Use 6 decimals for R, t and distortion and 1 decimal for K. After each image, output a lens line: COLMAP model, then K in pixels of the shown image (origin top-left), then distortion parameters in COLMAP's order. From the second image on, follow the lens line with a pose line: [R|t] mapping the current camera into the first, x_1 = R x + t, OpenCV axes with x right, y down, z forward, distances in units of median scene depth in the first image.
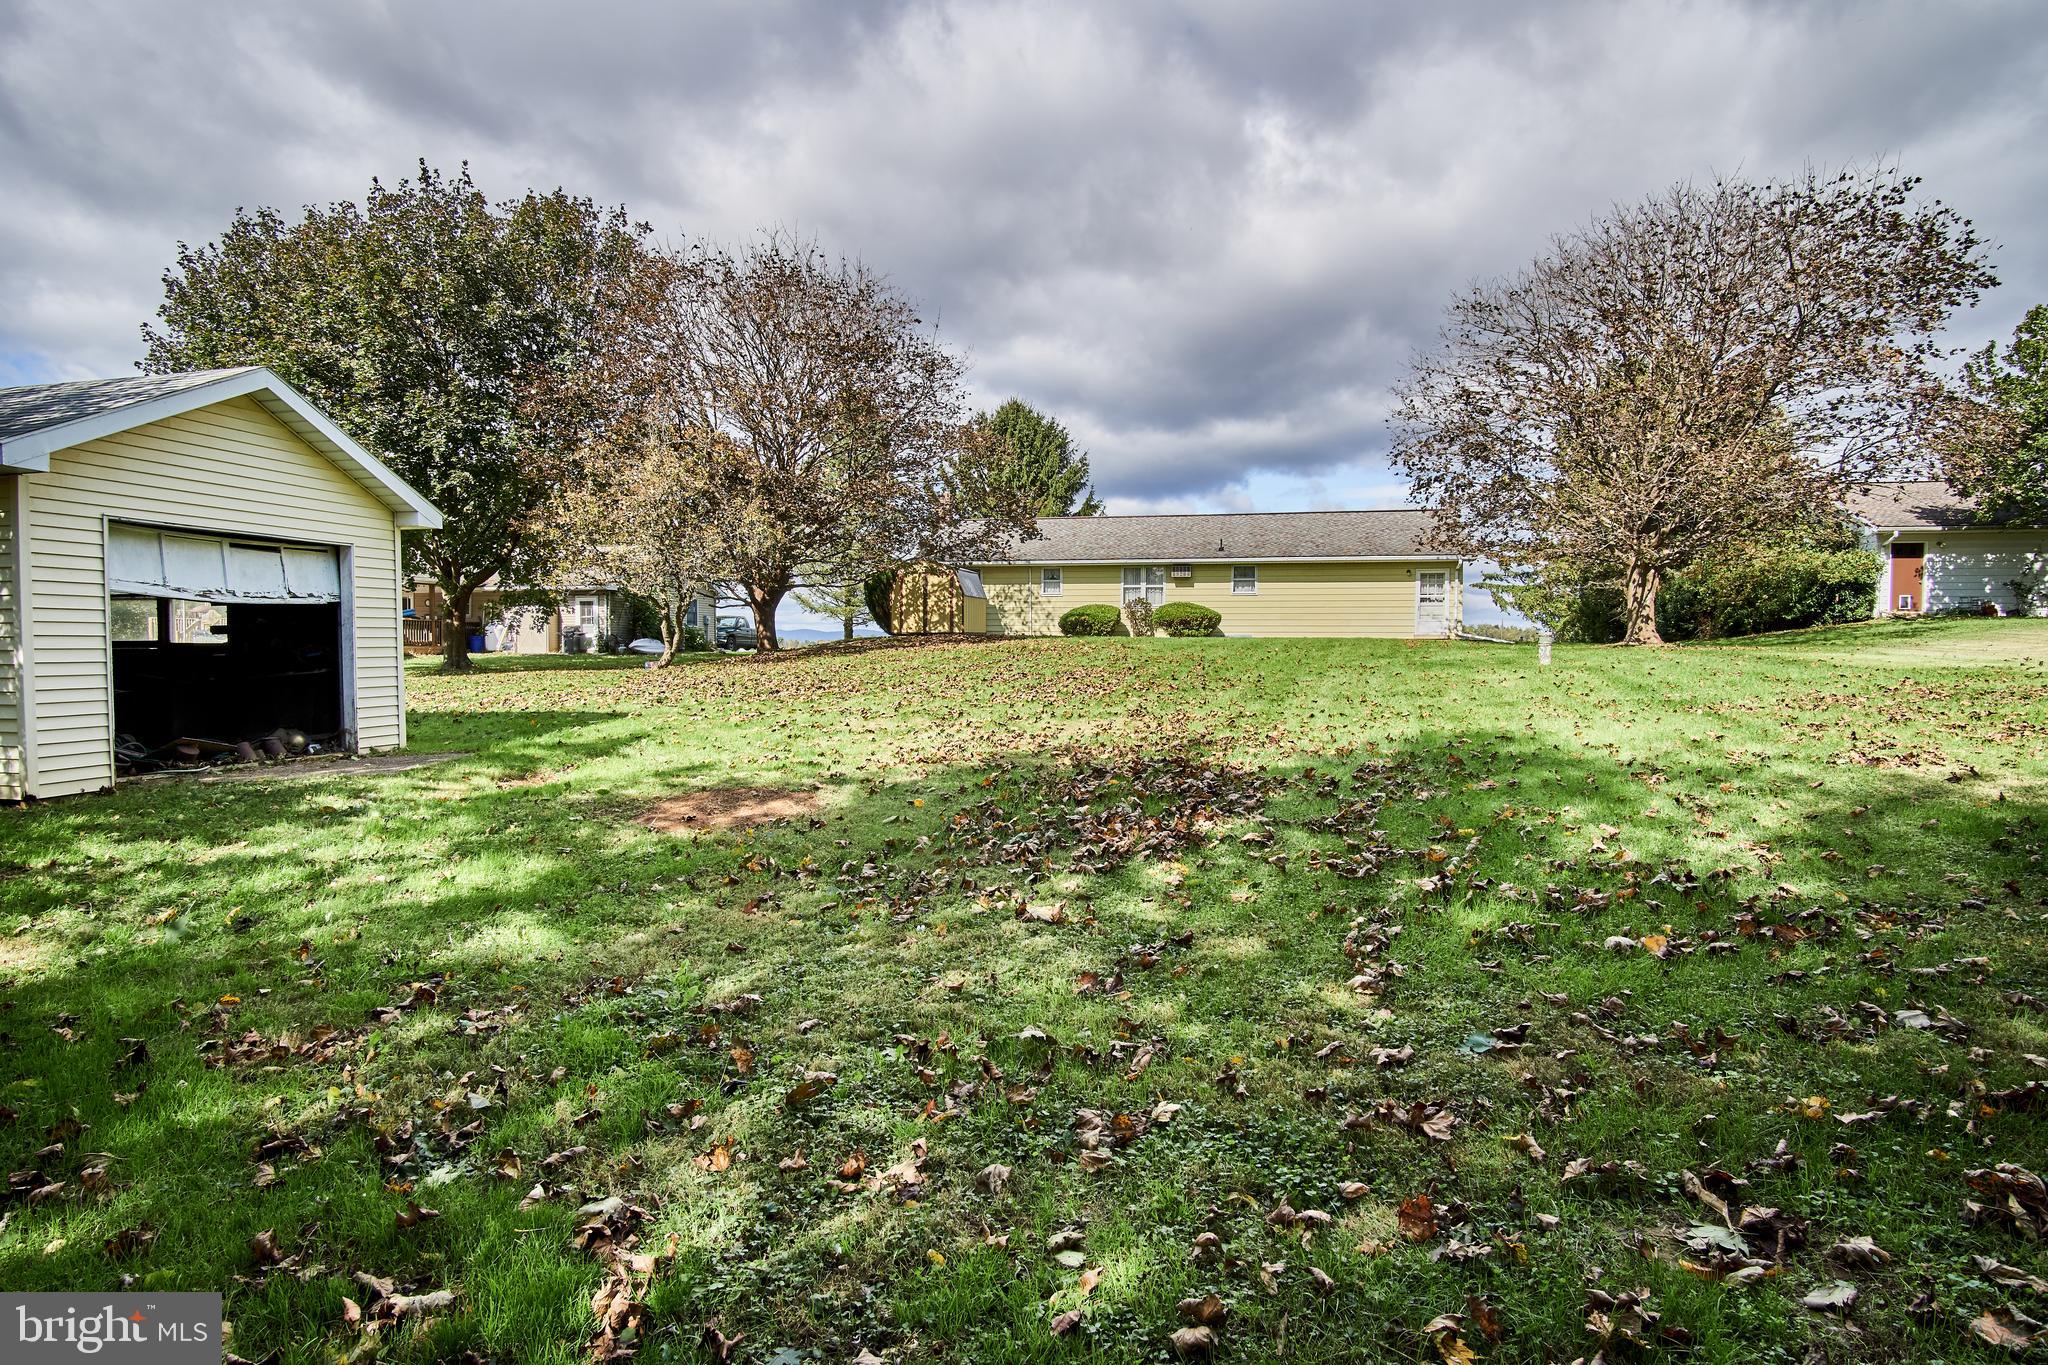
lens RADIAL K [[1119.0, 0, 1021.0], [0, 1119.0, 675.4], [0, 0, 1]] dist [-0.023546, 0.001121]
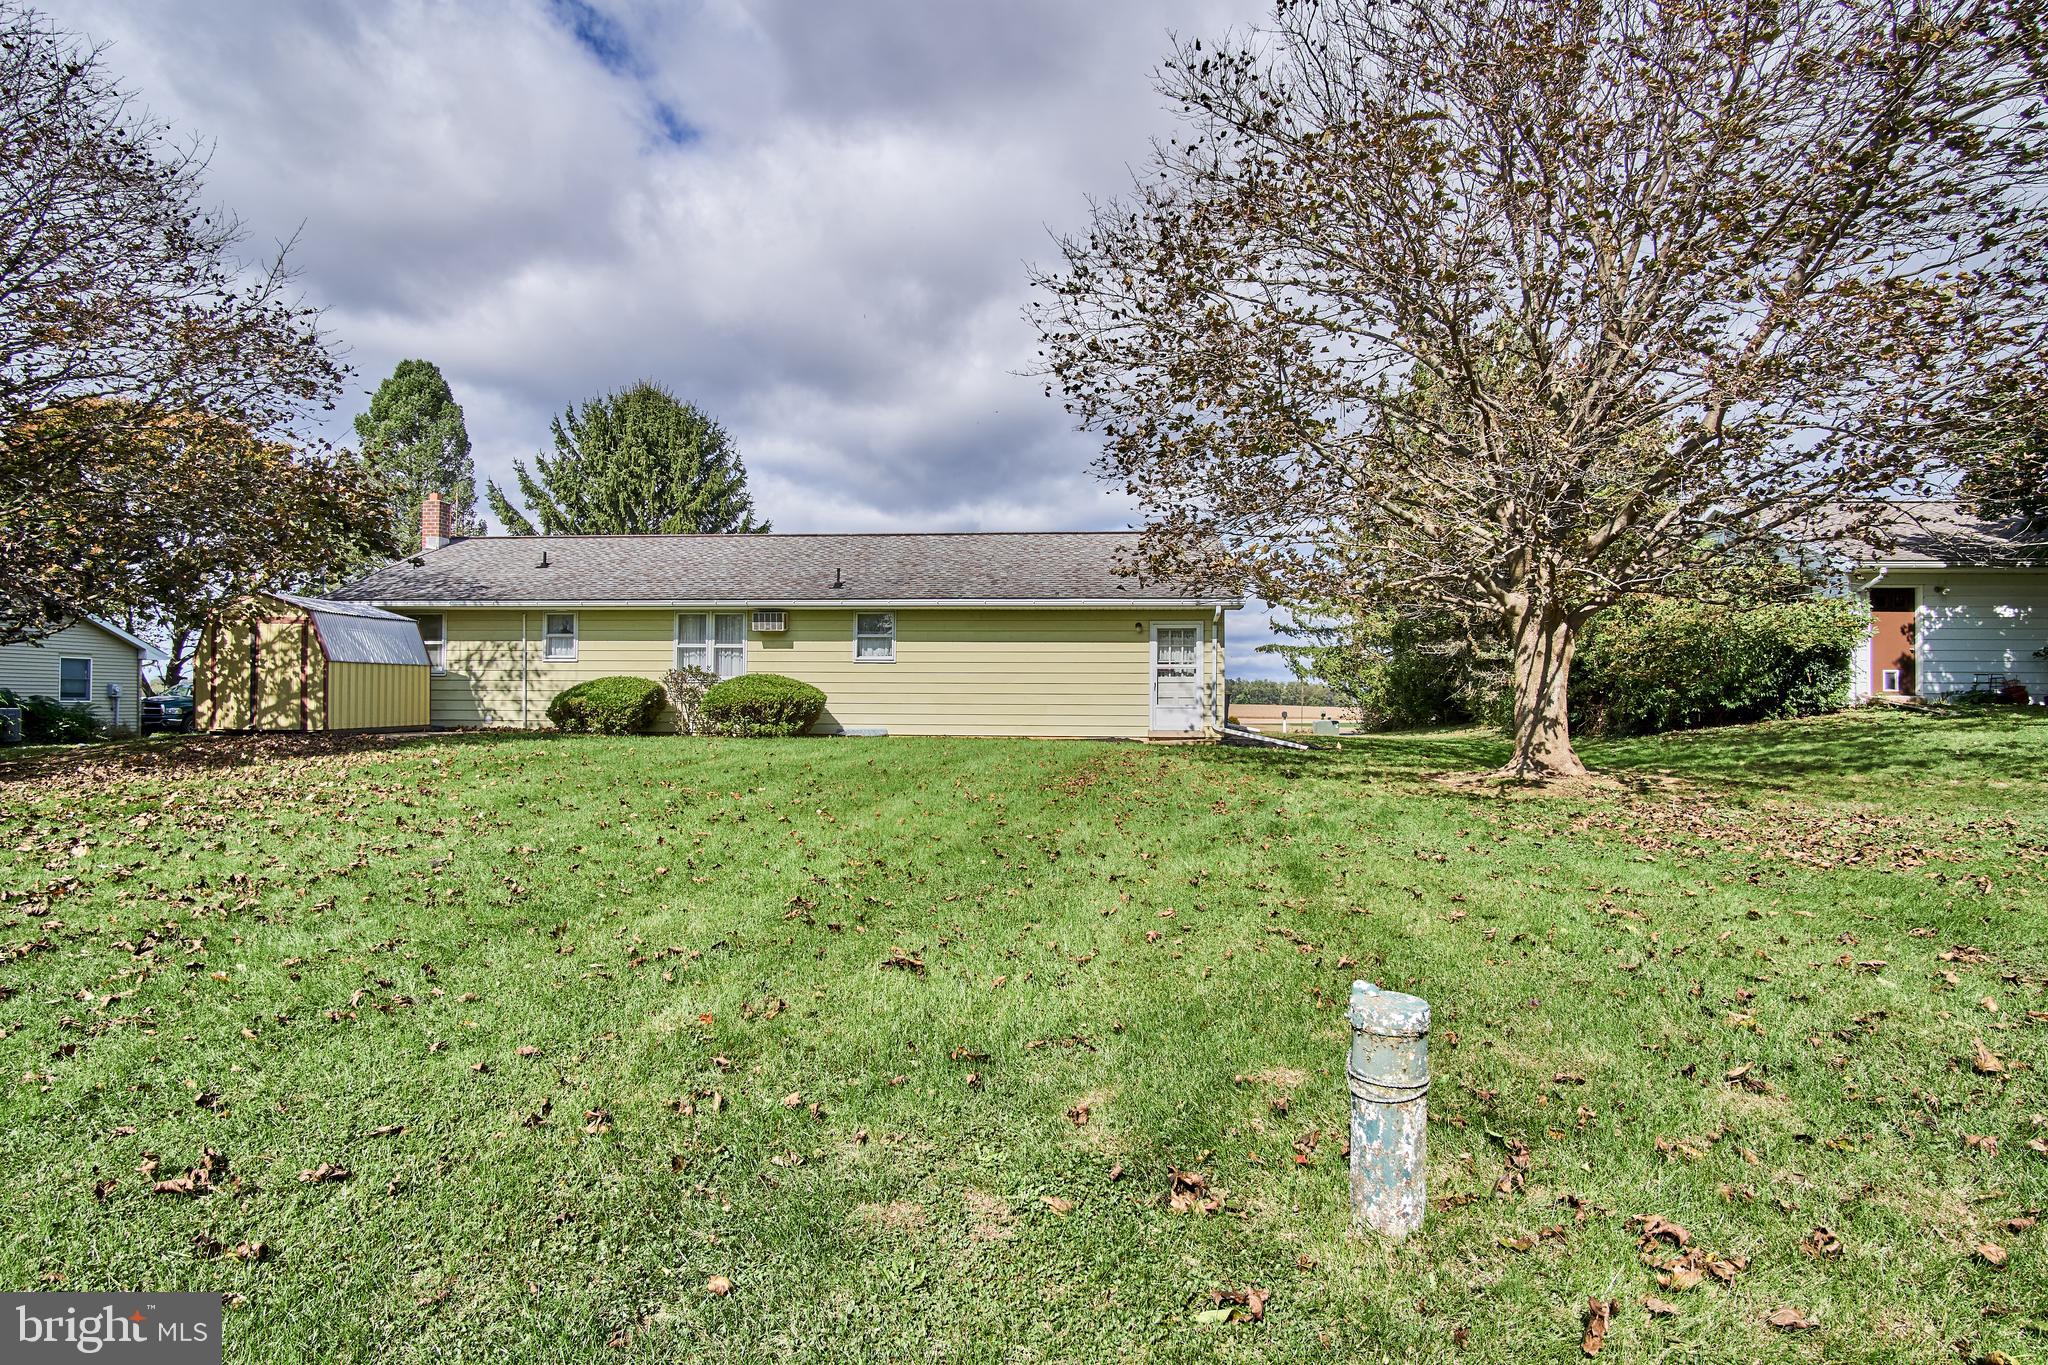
lens RADIAL K [[1119.0, 0, 1024.9], [0, 1119.0, 689.4], [0, 0, 1]] dist [-0.023546, 0.001121]
pose [[0.987762, 0.002227, 0.155954, 0.192633], [0.003546, 0.999319, -0.036728, -0.036419], [-0.155930, 0.036831, 0.987081, 0.412812]]
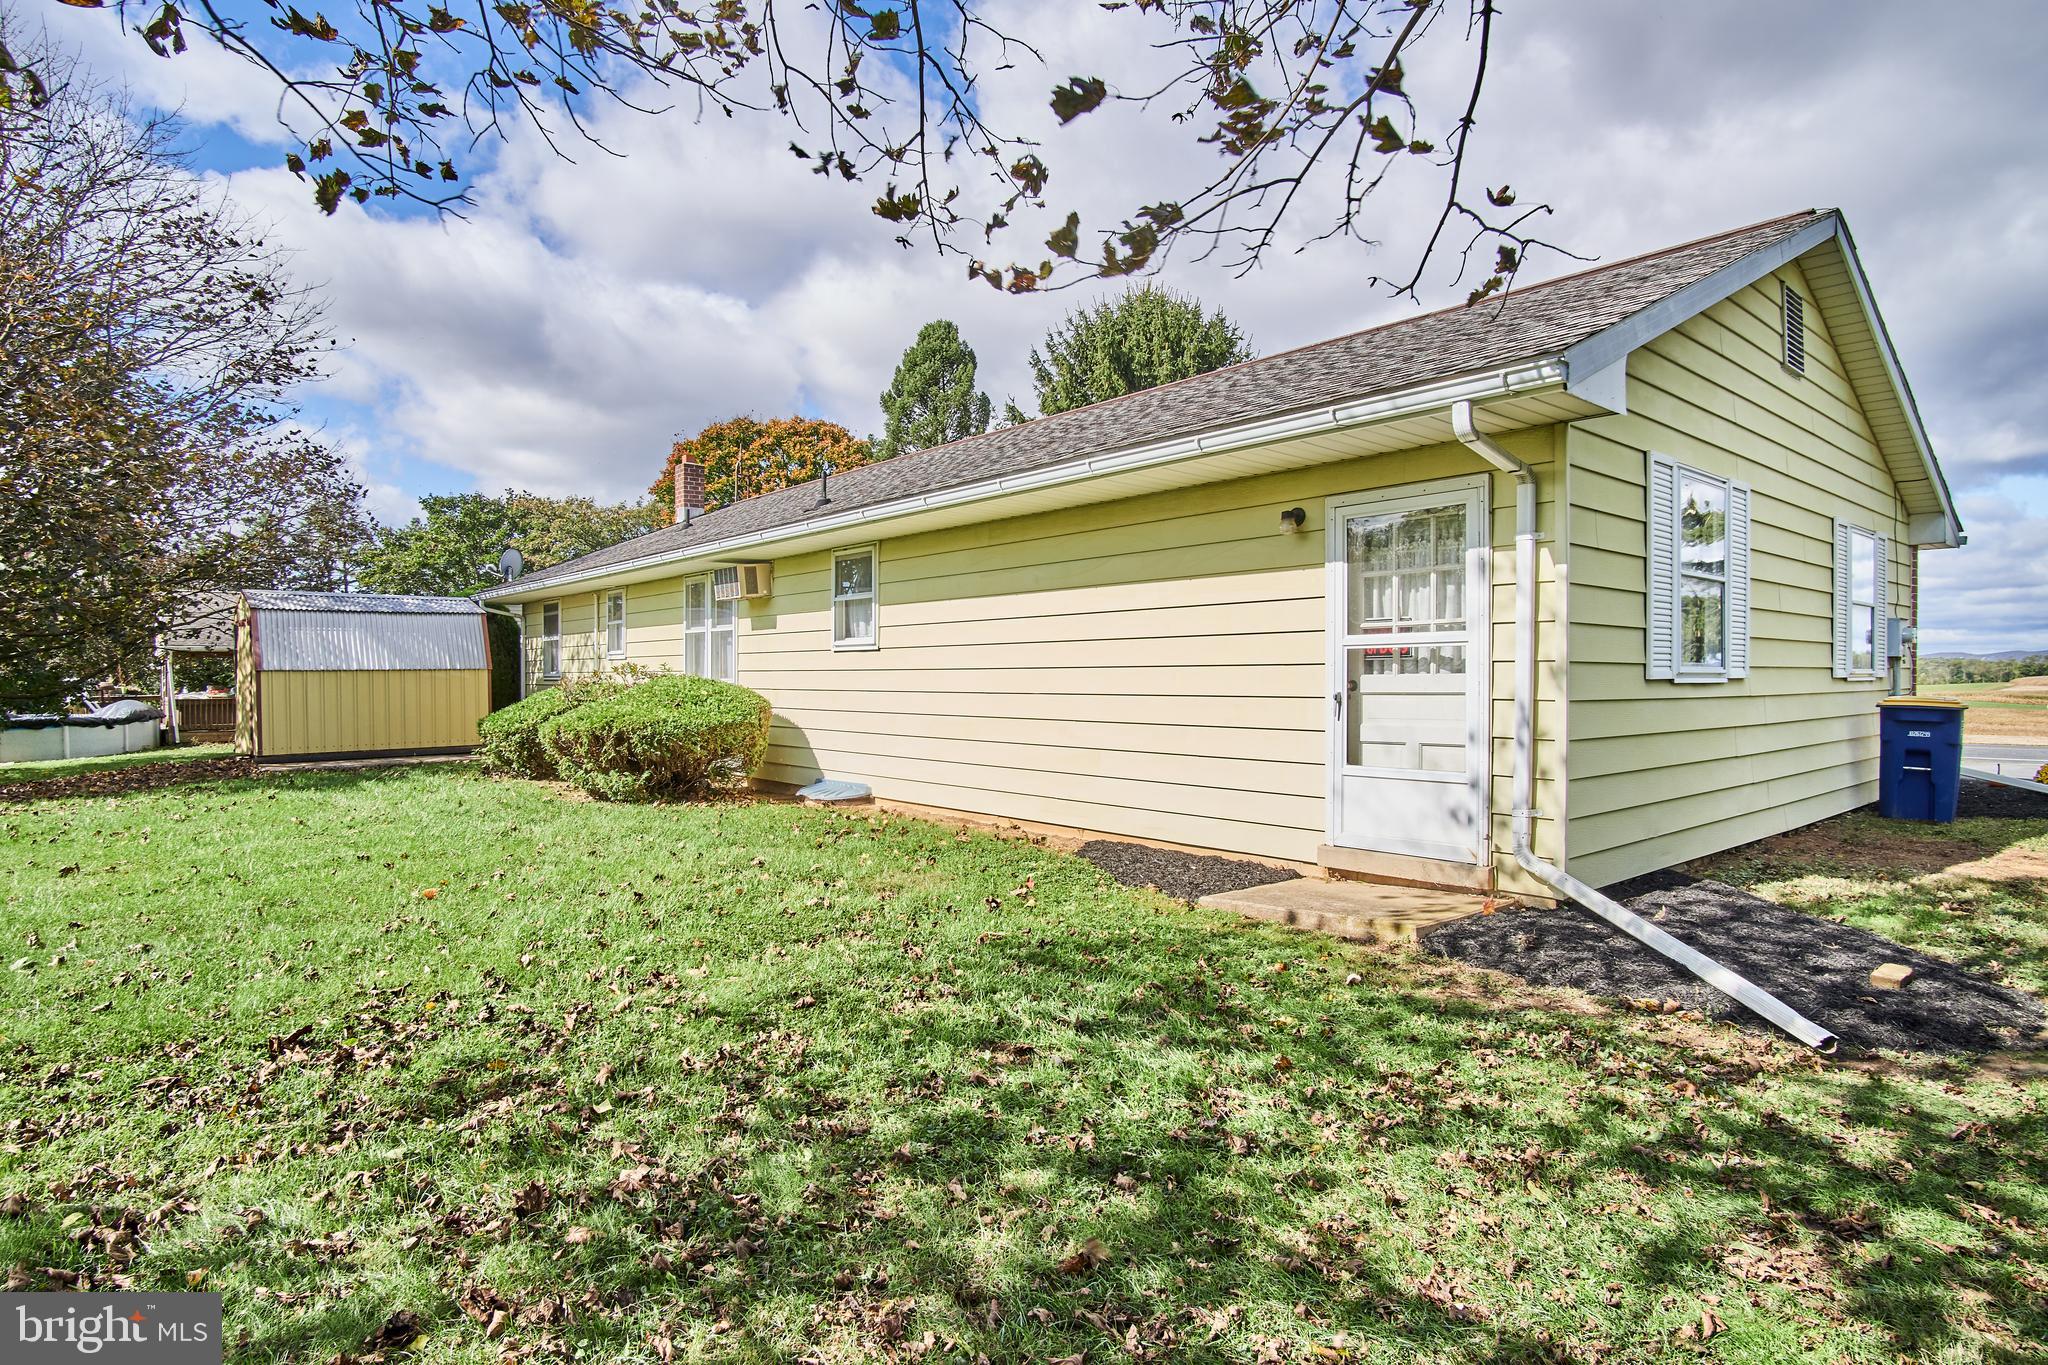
lens RADIAL K [[1119.0, 0, 1027.9], [0, 1119.0, 684.3], [0, 0, 1]] dist [-0.023546, 0.001121]
pose [[0.801580, -0.005349, -0.597864, 0.428411], [-0.005779, 0.999844, -0.016695, -0.060444], [0.597860, 0.016837, 0.801424, 0.818903]]
